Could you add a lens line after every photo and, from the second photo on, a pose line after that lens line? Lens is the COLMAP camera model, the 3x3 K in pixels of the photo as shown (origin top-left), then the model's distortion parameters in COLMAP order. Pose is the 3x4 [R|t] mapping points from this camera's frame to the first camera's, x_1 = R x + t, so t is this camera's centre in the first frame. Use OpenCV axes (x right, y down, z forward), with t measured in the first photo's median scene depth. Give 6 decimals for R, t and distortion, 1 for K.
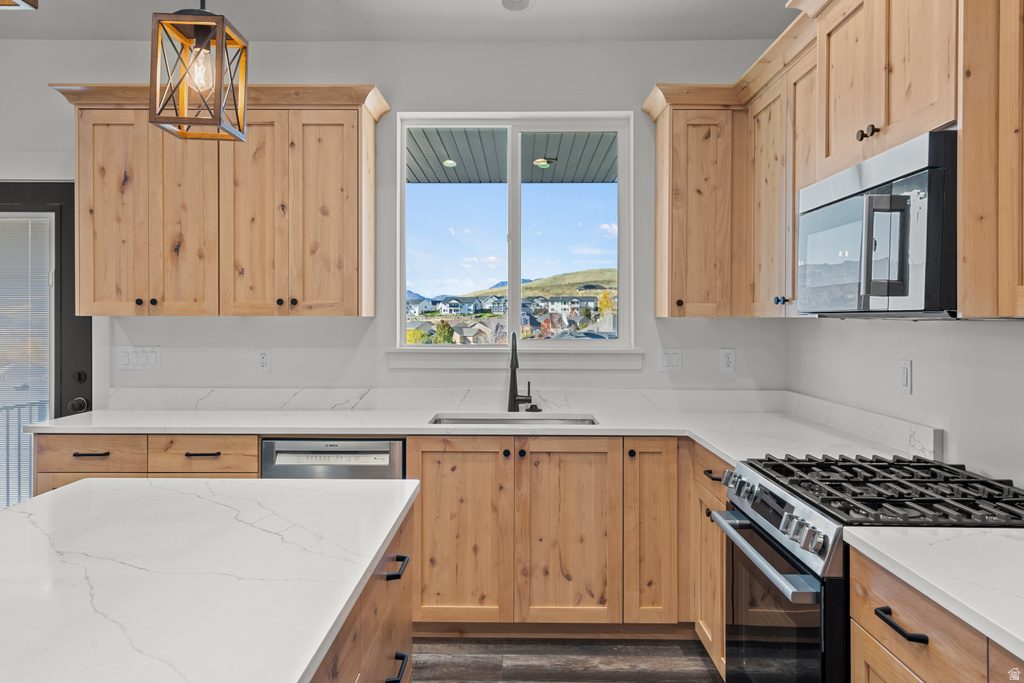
lens RADIAL K [[748.9, 0, 510.5], [0, 748.9, 327.4], [0, 0, 1]] dist [0.005926, 0.001399]
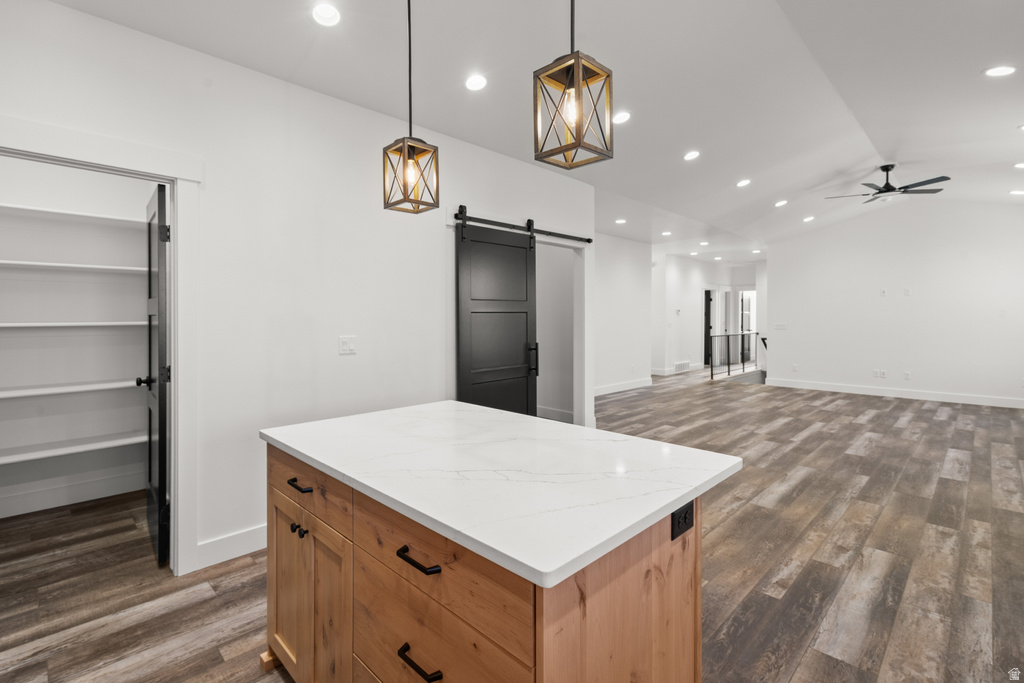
lens RADIAL K [[481.1, 0, 508.9], [0, 481.1, 311.7], [0, 0, 1]] dist [0.000622, 0.006244]
pose [[-0.698393, -0.010900, -0.715632, 0.112662], [-0.009254, 0.999938, -0.006199, -0.002923], [0.715655, 0.002293, -0.698450, 0.773296]]
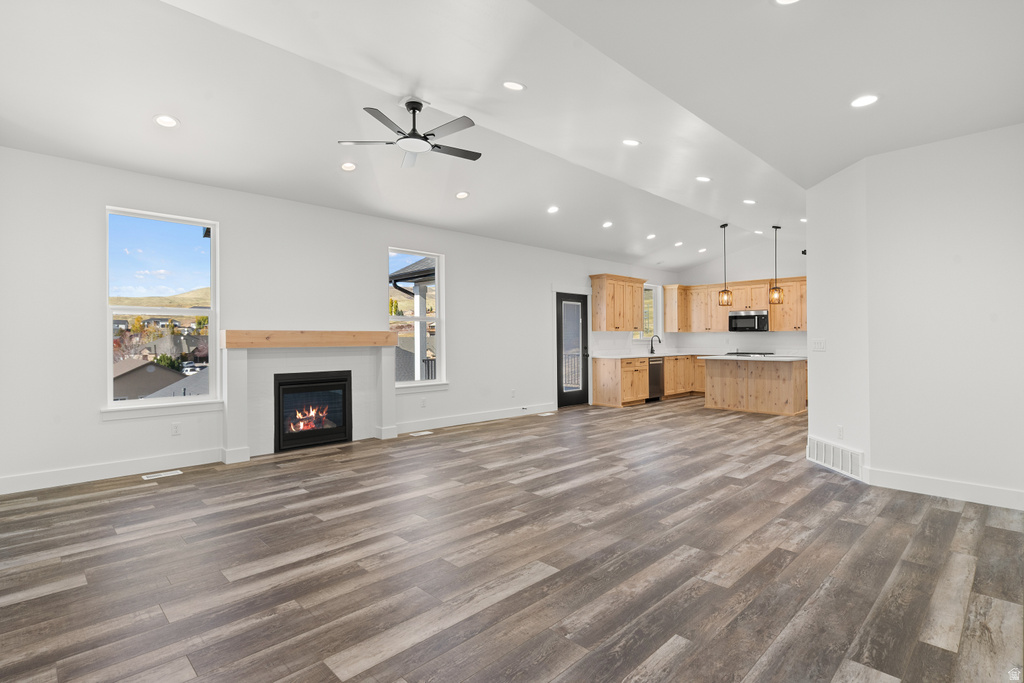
lens RADIAL K [[505.5, 0, 505.8], [0, 505.5, 337.3], [0, 0, 1]] dist [-0.002935, -0.000310]
pose [[0.706500, -0.003558, 0.707704, -2.858114], [0.013056, 0.999883, -0.008007, 0.031841], [-0.707592, 0.014897, 0.706464, -0.511809]]
